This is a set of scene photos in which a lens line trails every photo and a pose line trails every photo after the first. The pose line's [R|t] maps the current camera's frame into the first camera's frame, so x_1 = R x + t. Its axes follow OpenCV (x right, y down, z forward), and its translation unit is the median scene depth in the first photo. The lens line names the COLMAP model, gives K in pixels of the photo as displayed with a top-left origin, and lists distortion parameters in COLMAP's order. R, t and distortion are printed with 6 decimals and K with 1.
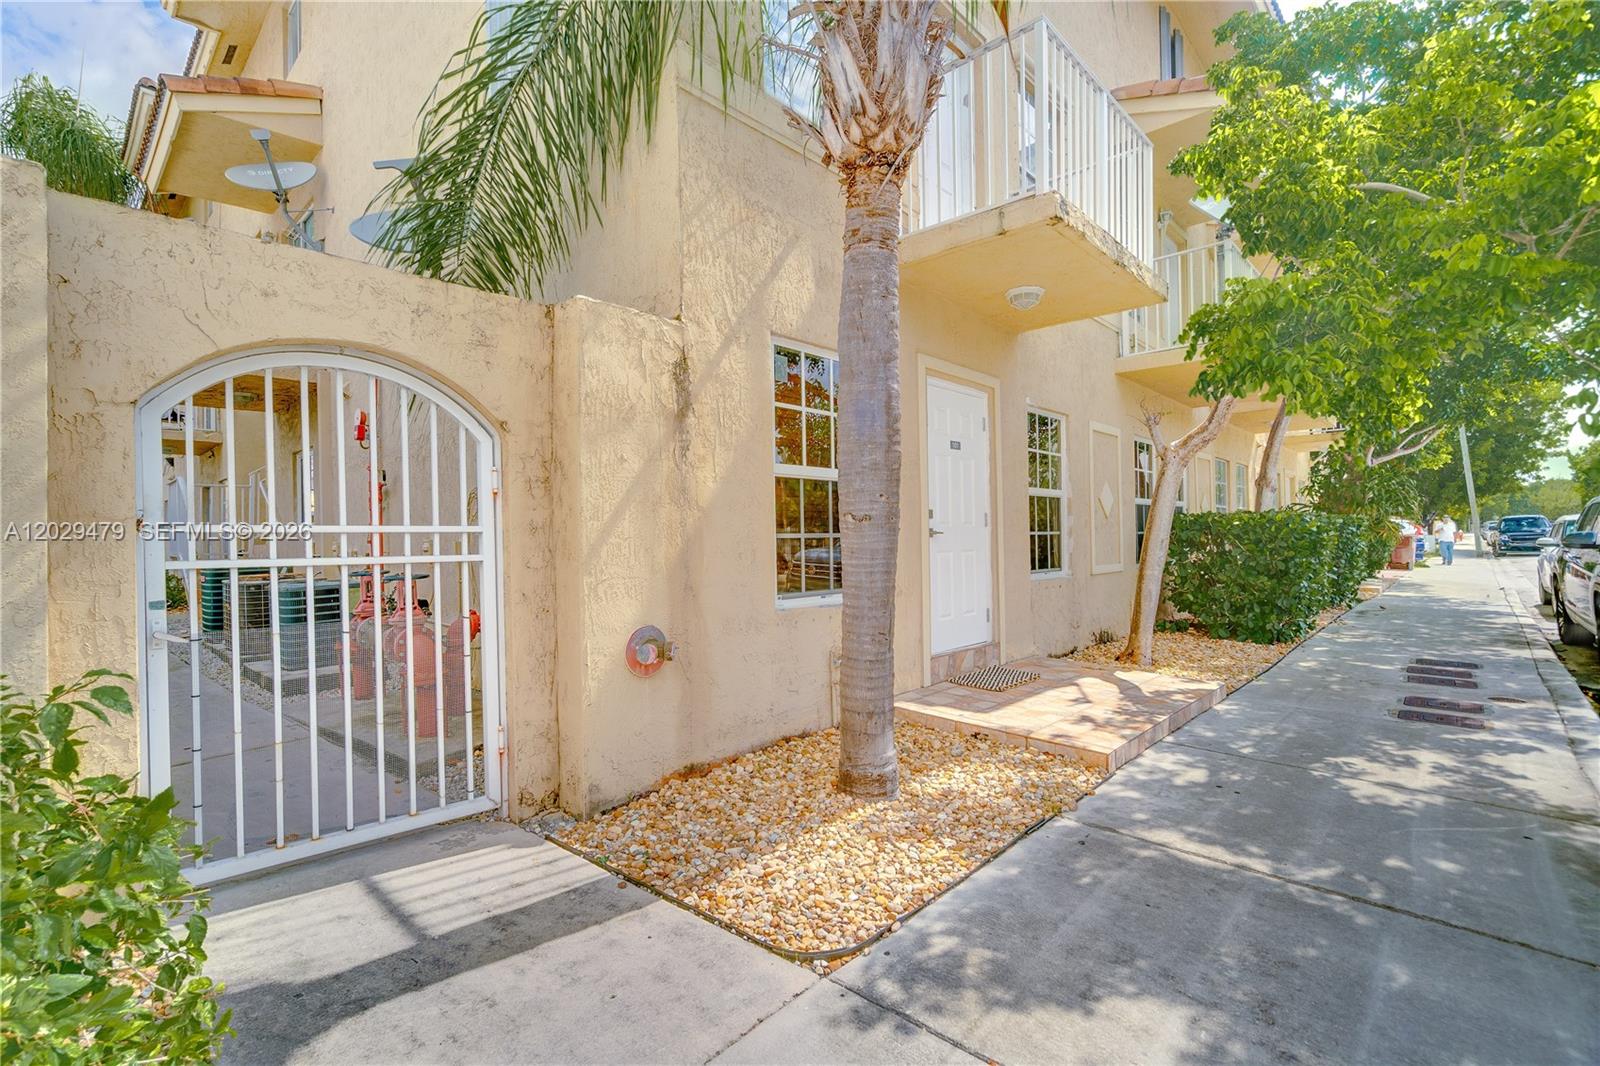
lens RADIAL K [[710.1, 0, 800.0], [0, 710.1, 533.0], [0, 0, 1]] dist [-0.000698, -0.000015]
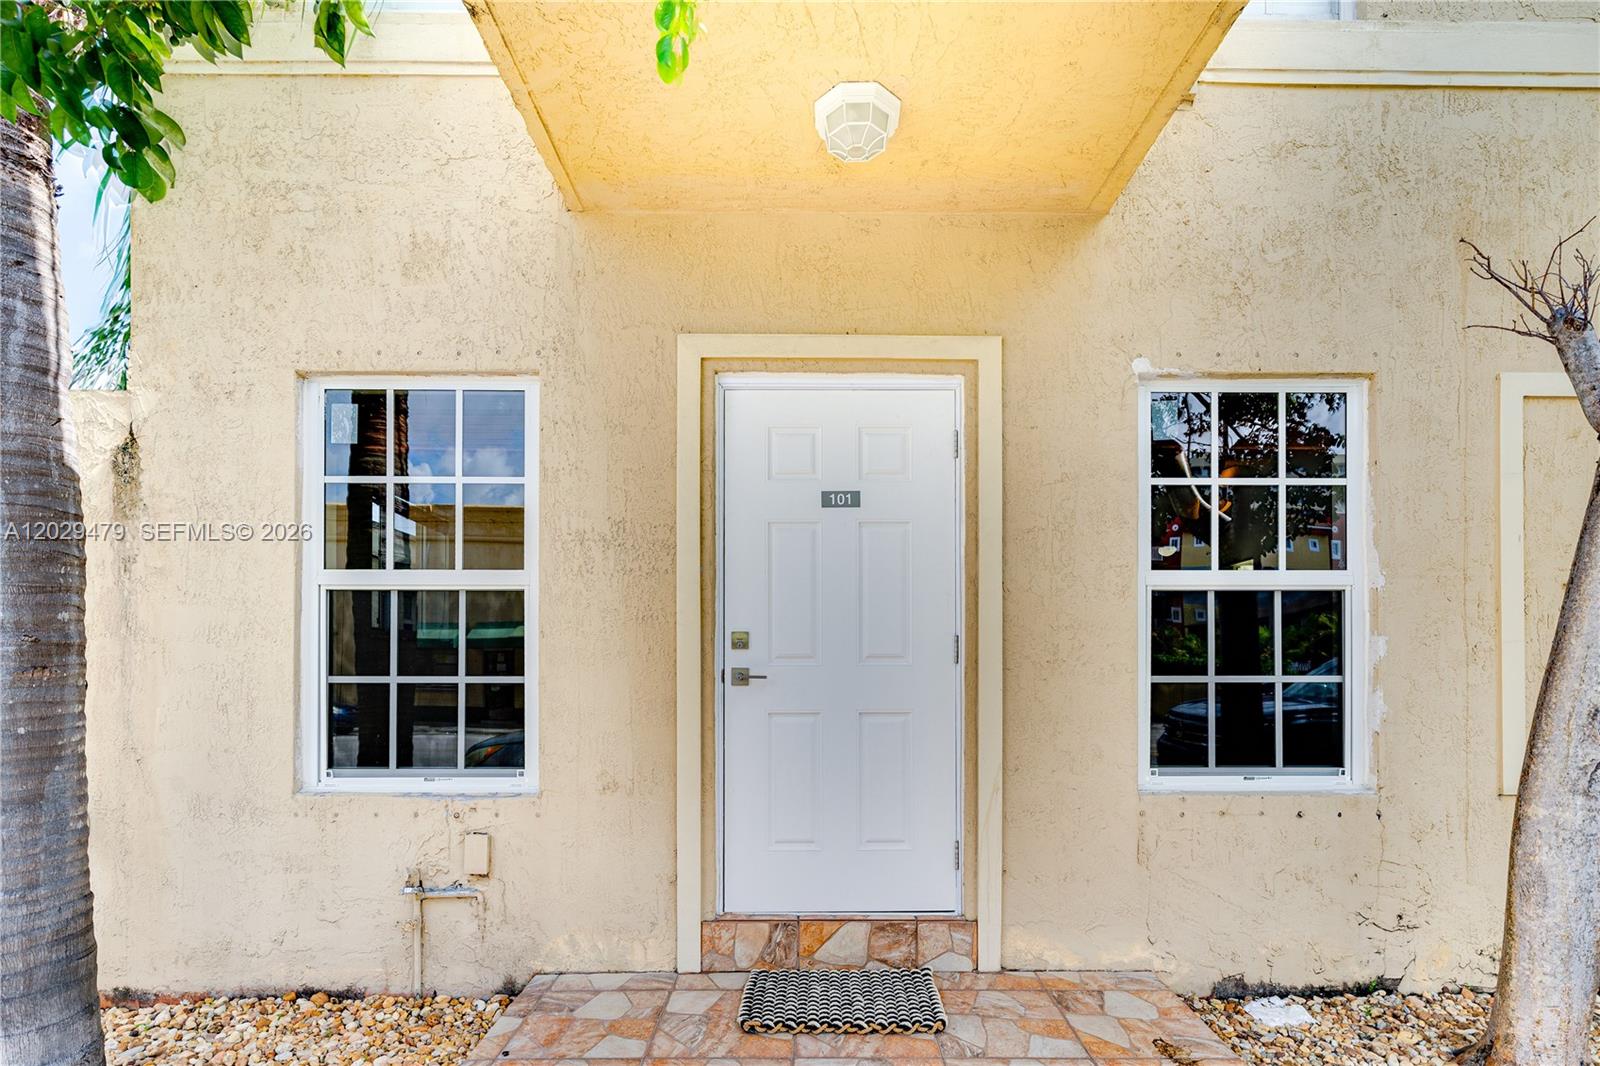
lens RADIAL K [[758.9, 0, 800.0], [0, 758.9, 675.5], [0, 0, 1]] dist [0.004633, 0.000450]
pose [[0.692174, 0.007944, -0.721687, 0.609067], [-0.005227, 0.999968, 0.005995, -0.004886], [0.721712, -0.000377, 0.692193, 0.647297]]
